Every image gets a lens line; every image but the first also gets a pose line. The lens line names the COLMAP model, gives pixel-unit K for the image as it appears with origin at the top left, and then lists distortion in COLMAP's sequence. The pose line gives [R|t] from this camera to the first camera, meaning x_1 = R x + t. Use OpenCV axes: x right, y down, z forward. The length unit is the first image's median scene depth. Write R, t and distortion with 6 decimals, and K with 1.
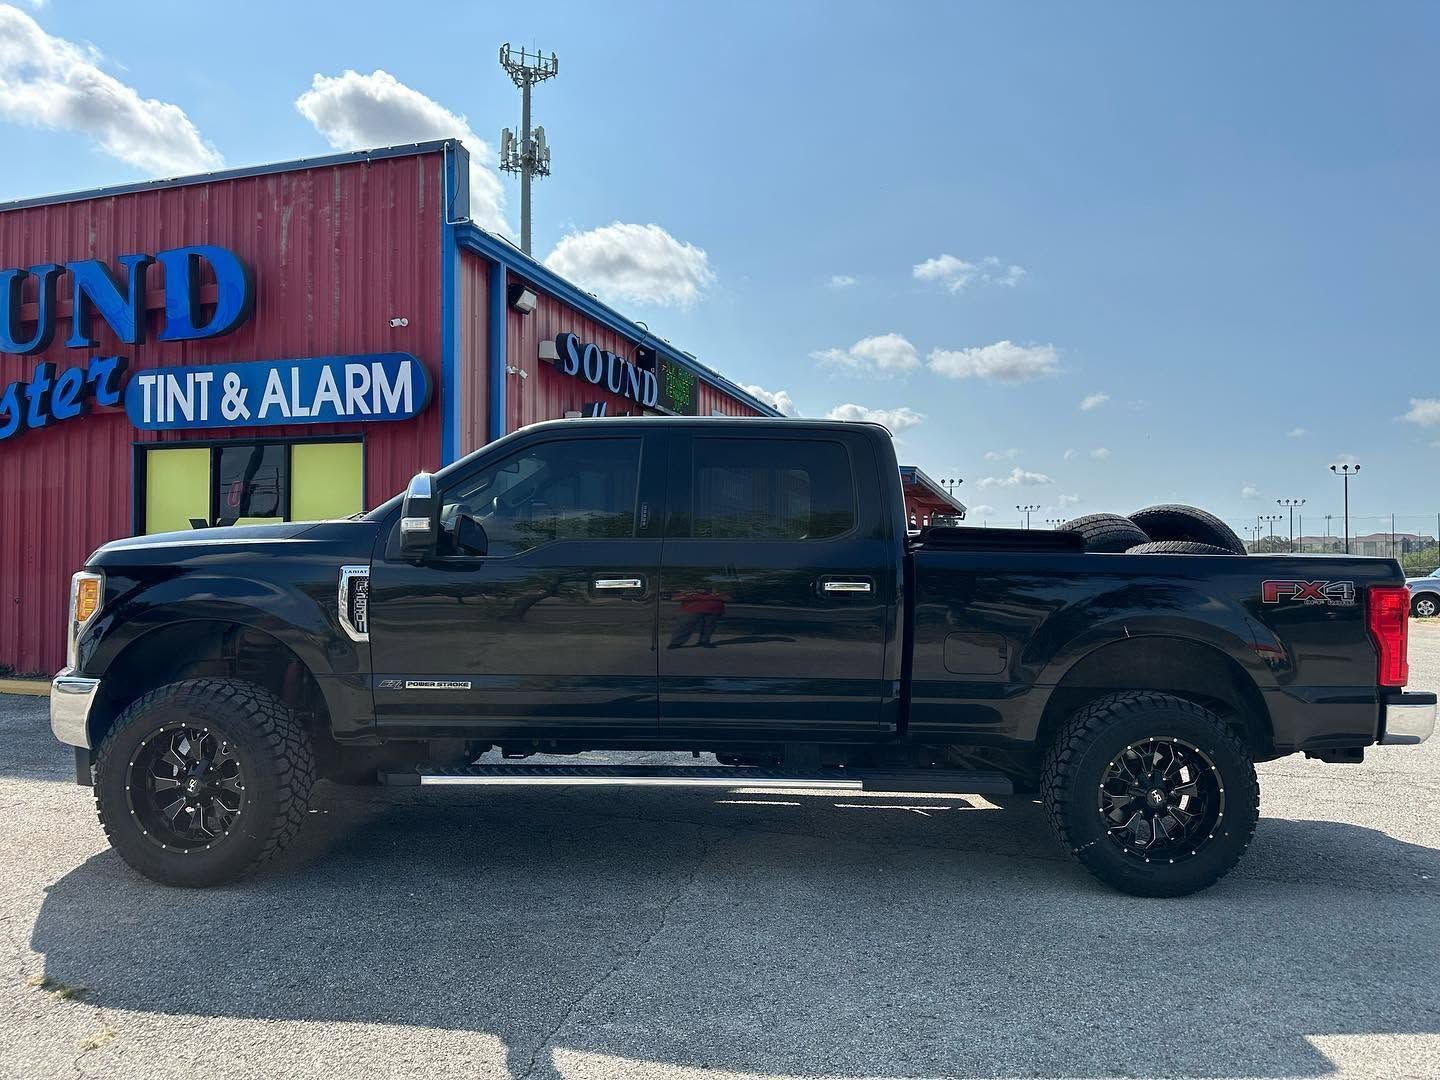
lens RADIAL K [[1017.7, 0, 705.8], [0, 1017.7, 555.7], [0, 0, 1]] dist [0.068203, -0.060859]
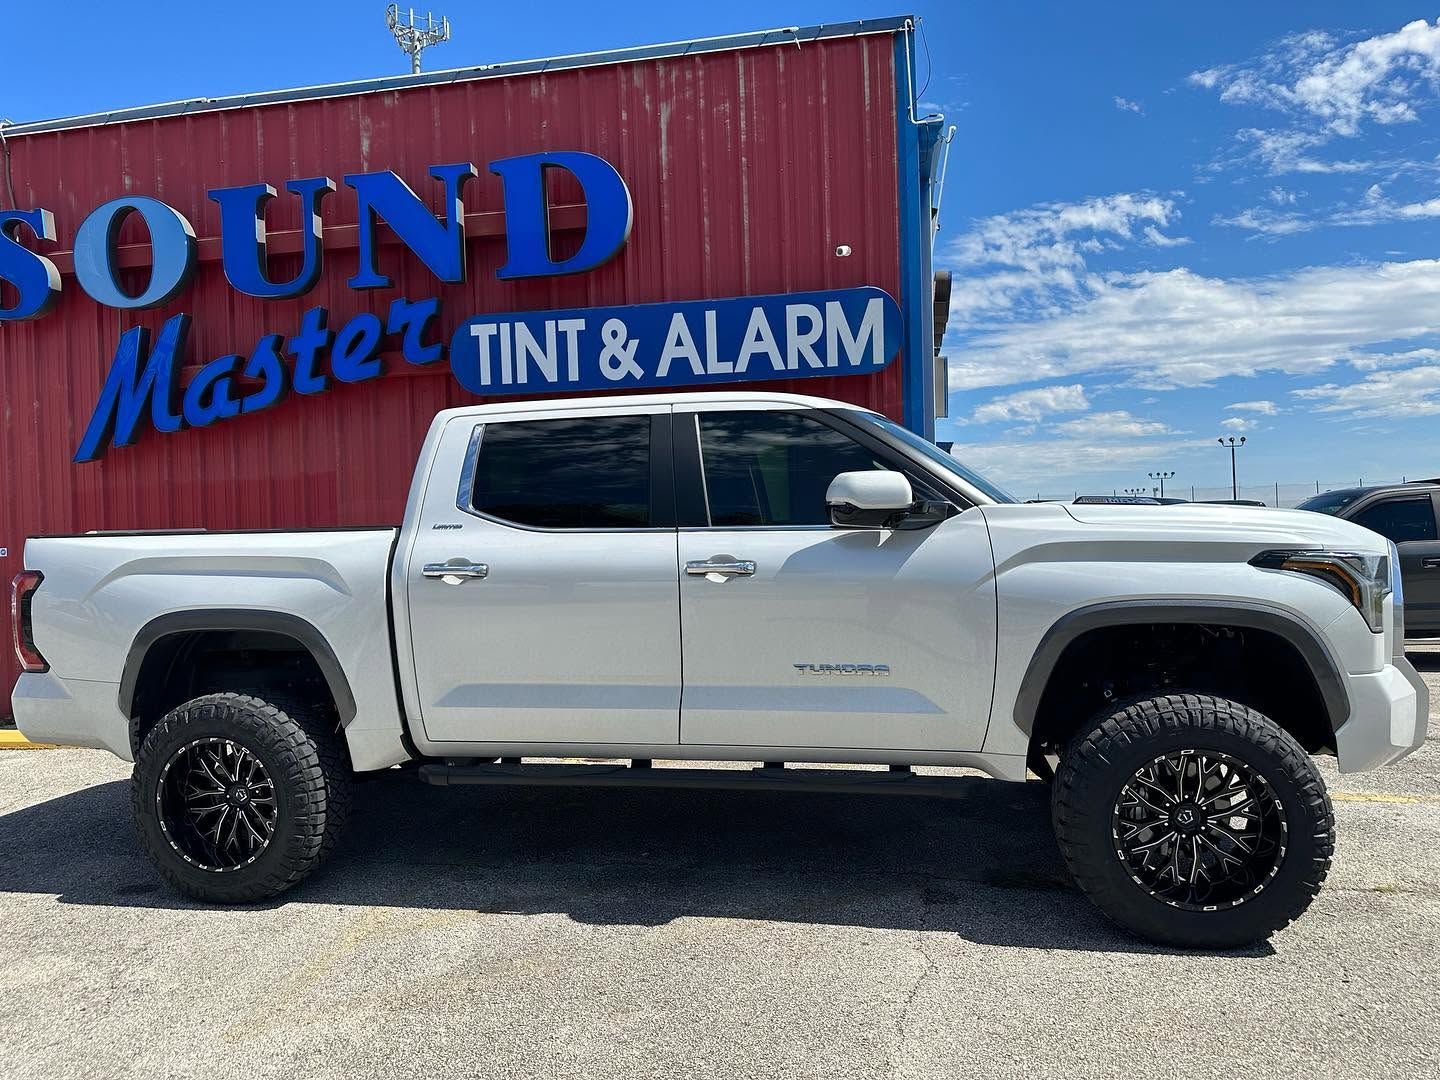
lens RADIAL K [[1119.4, 0, 719.5], [0, 1119.4, 558.7], [0, 0, 1]] dist [0.110287, -0.098515]
pose [[0.989514, -0.034706, 0.140204, -0.507844], [0.033621, 0.999384, 0.010097, -0.002142], [-0.140468, -0.005277, 0.990071, 0.144650]]
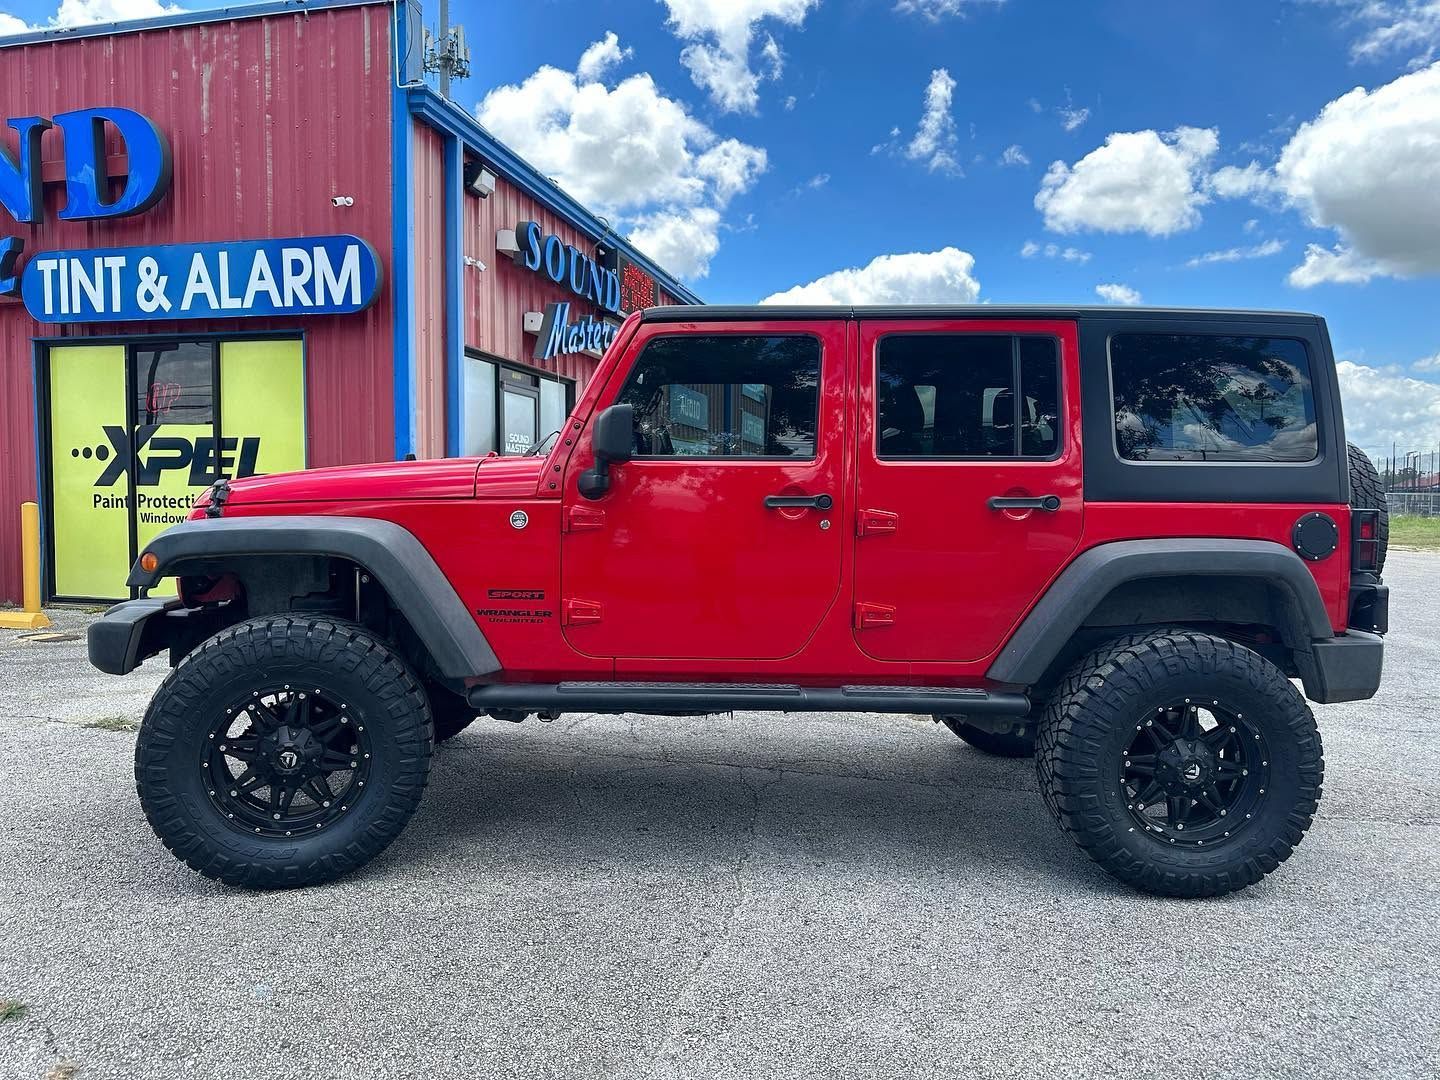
lens RADIAL K [[1017.7, 0, 689.8], [0, 1017.7, 544.8], [0, 0, 1]] dist [0.068203, -0.060859]
pose [[0.997975, -0.000850, 0.063603, -0.057068], [-0.002944, 0.998221, 0.059542, 0.012484], [-0.063541, -0.059609, 0.996197, 0.082034]]
